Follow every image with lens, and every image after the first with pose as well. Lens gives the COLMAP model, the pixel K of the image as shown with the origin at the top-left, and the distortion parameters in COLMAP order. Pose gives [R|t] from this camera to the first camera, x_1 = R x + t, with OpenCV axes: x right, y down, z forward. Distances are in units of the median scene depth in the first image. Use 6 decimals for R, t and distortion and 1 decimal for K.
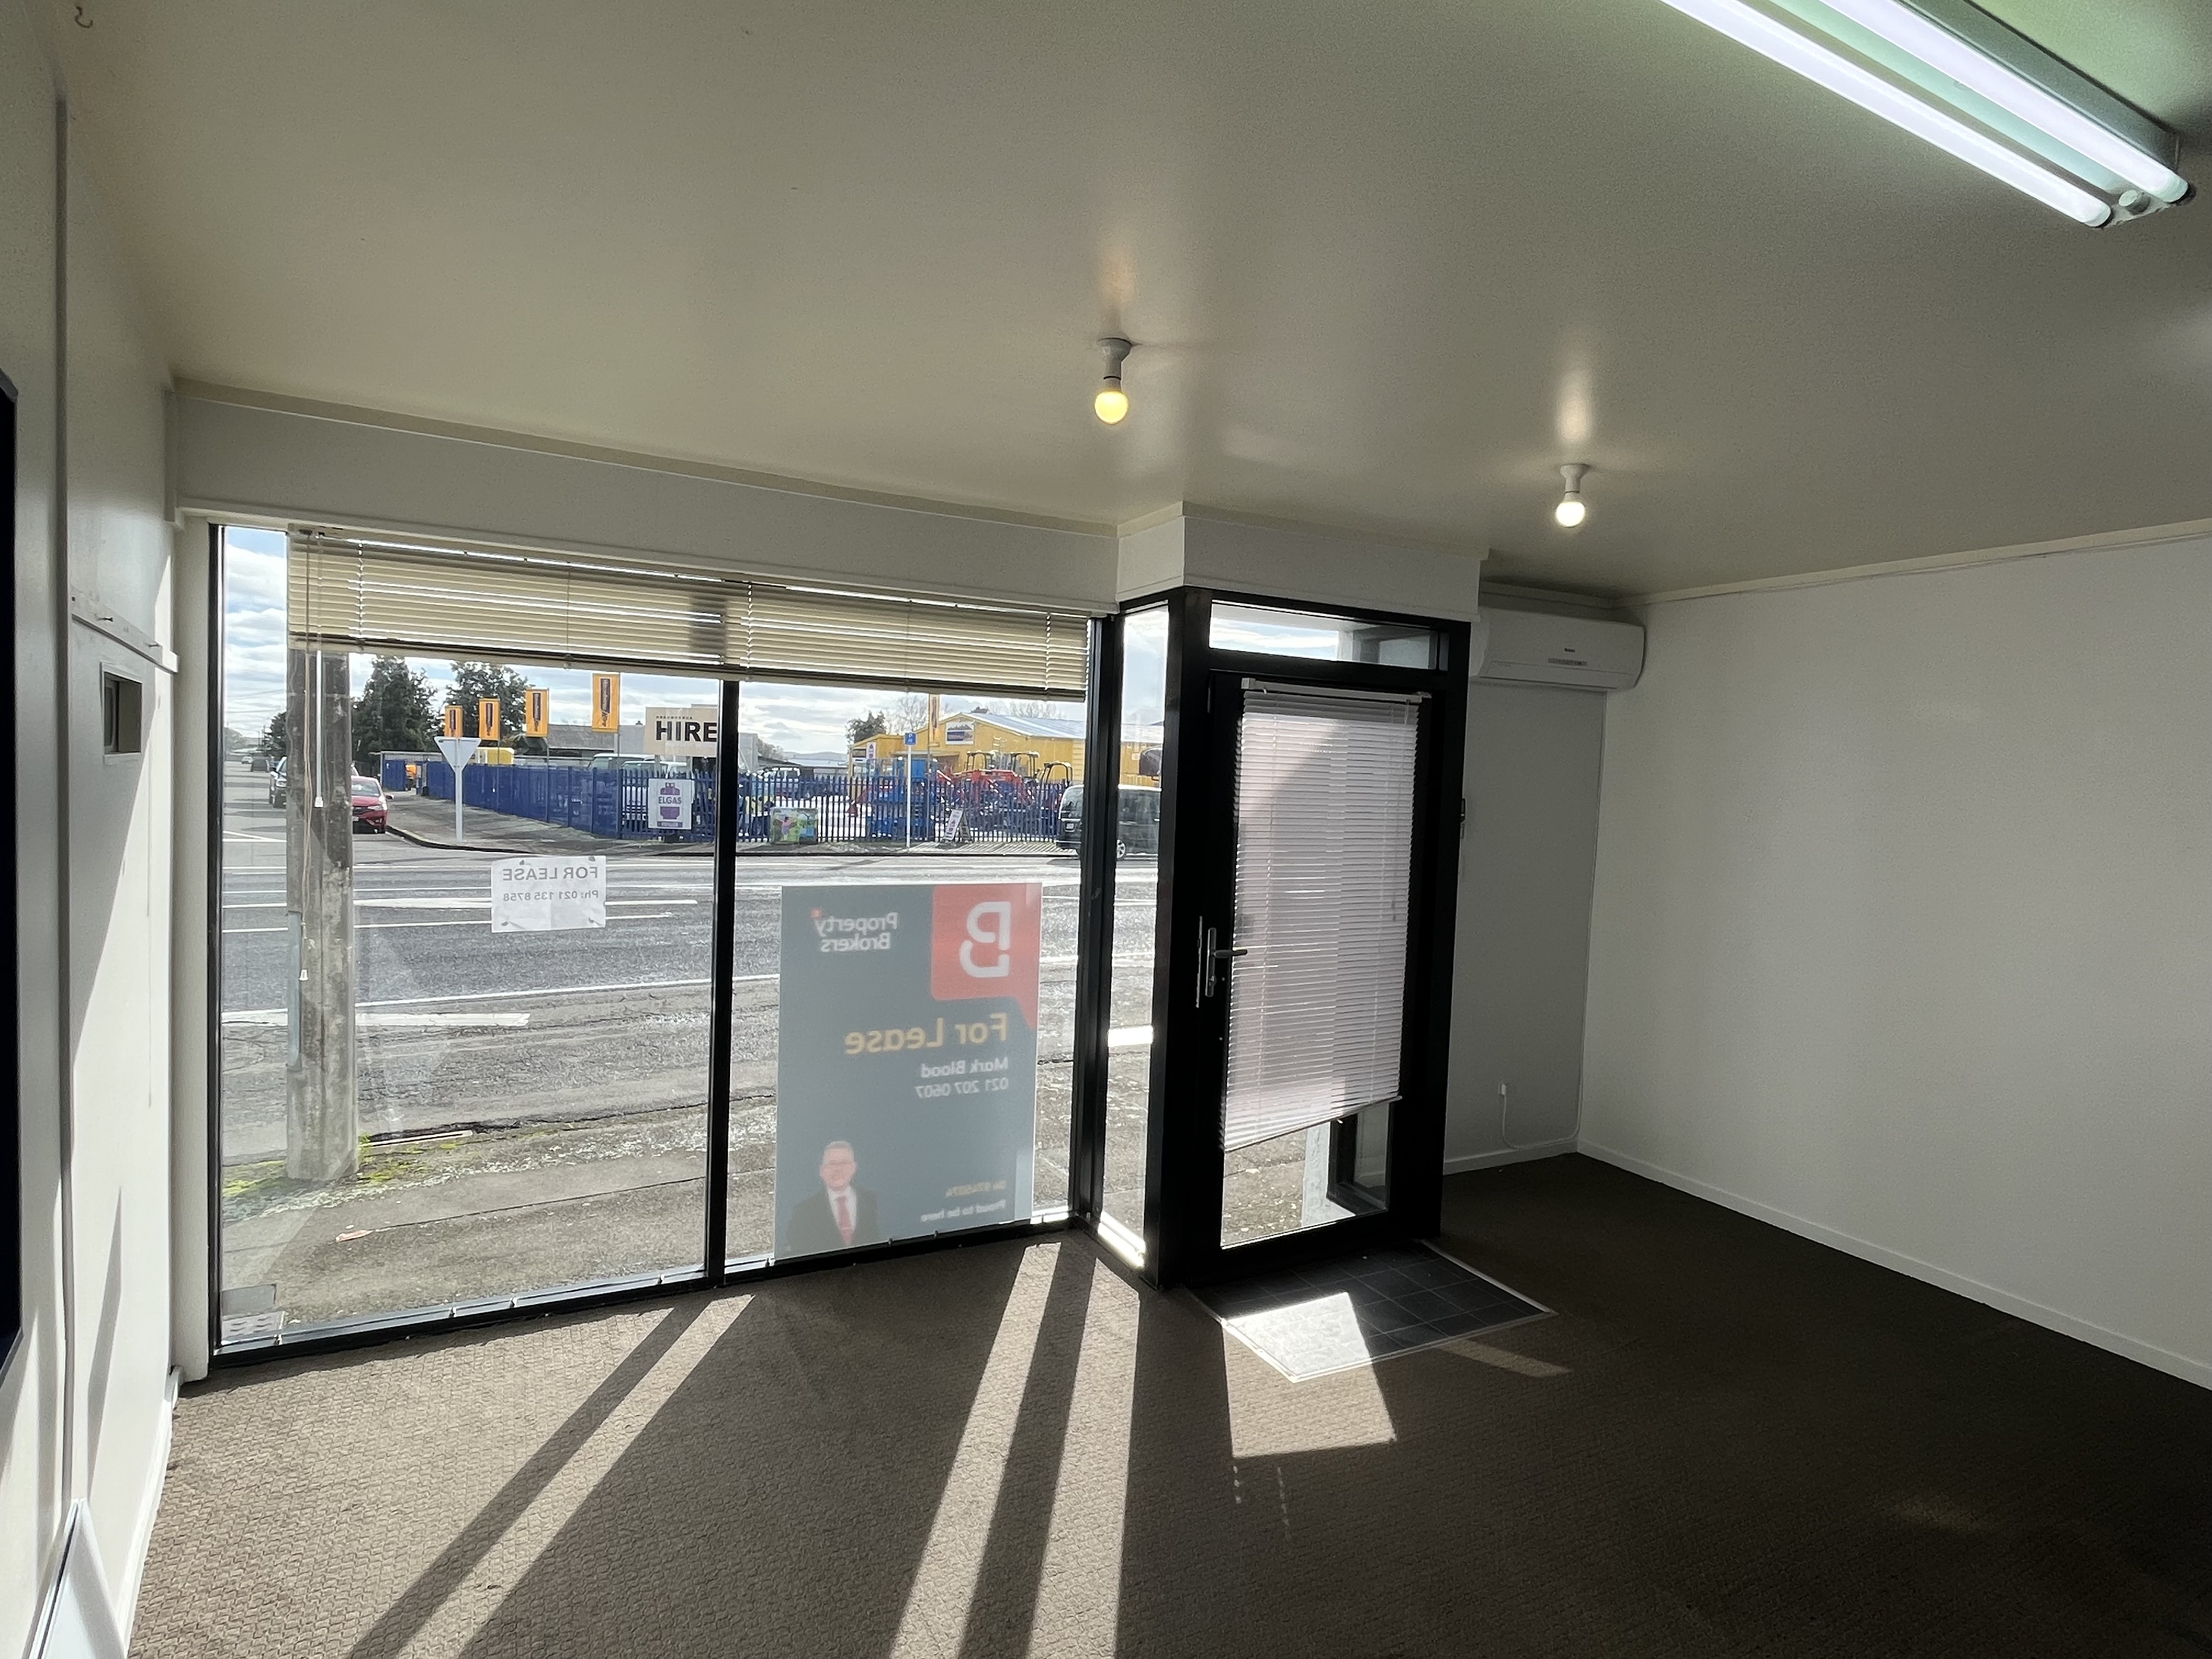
lens RADIAL K [[1150.7, 0, 1106.0], [0, 1150.7, 829.5], [0, 0, 1]] dist [-0.000218, -0.000264]
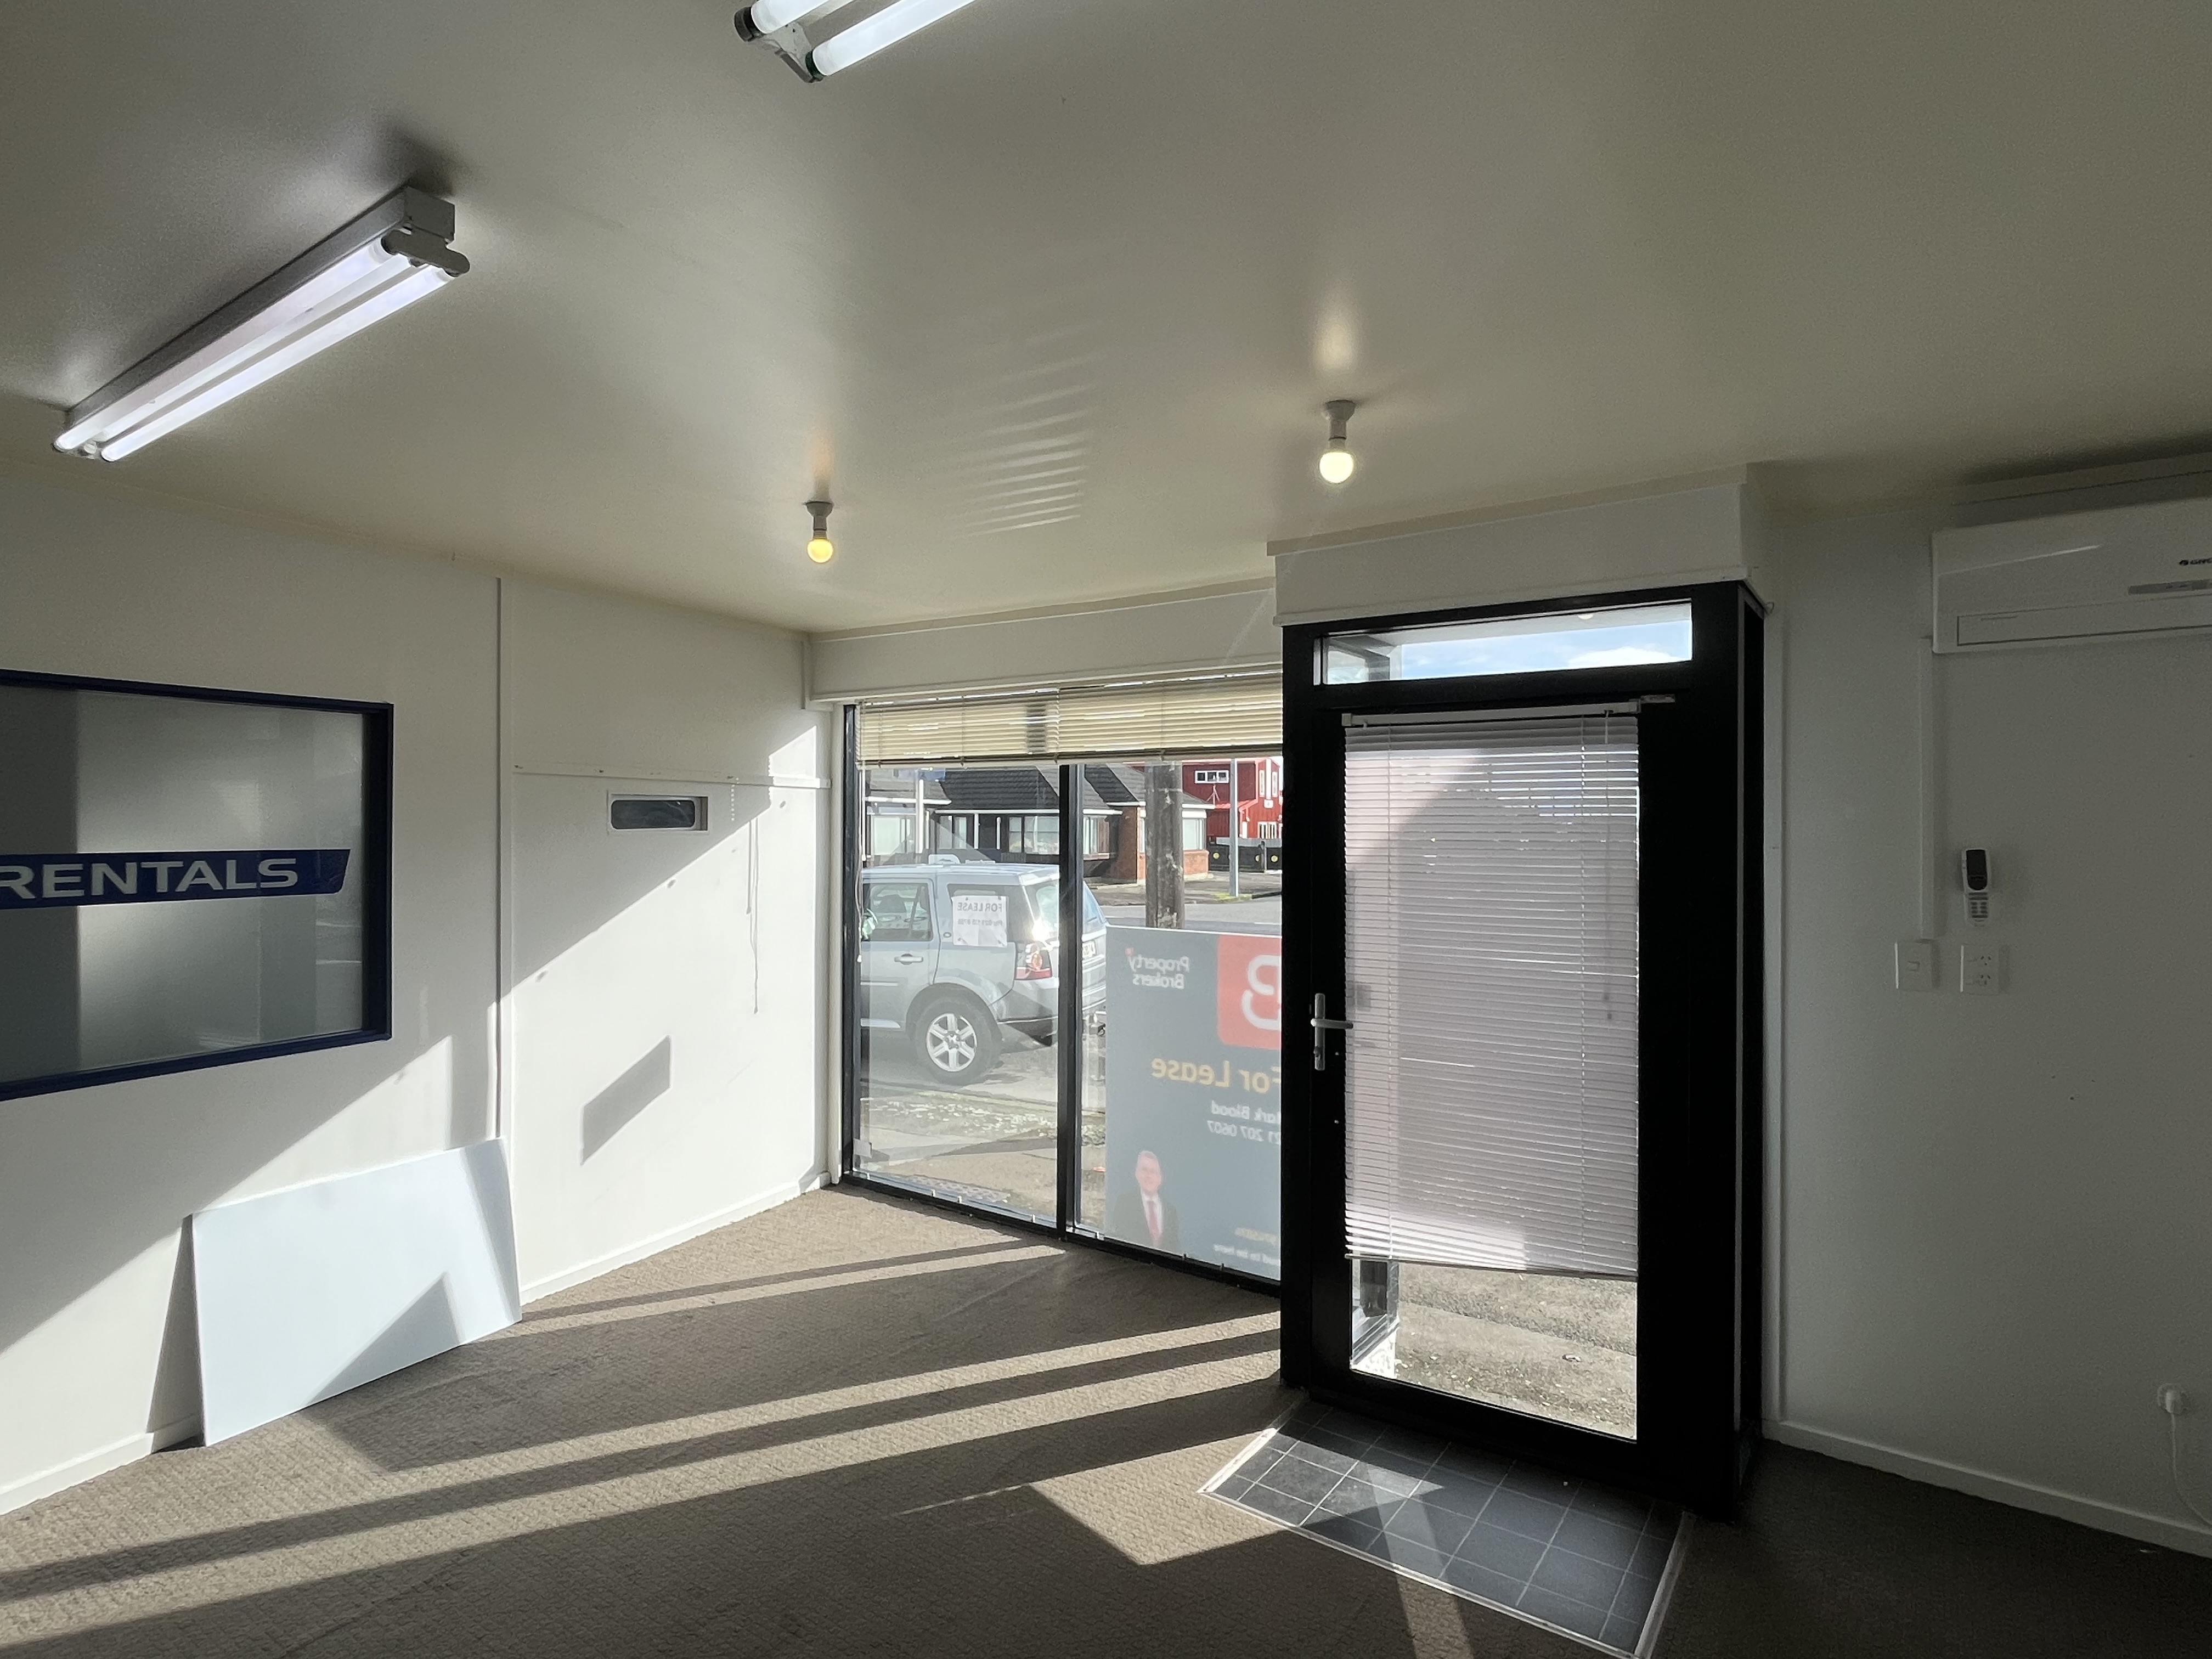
lens RADIAL K [[1176.8, 0, 1100.7], [0, 1176.8, 826.9], [0, 0, 1]] dist [-0.001696, 0.000010]
pose [[0.449373, -0.032270, -0.892761, 0.812062], [-0.031394, 0.998160, -0.051882, 0.008366], [0.892792, 0.051342, 0.447533, 0.411432]]
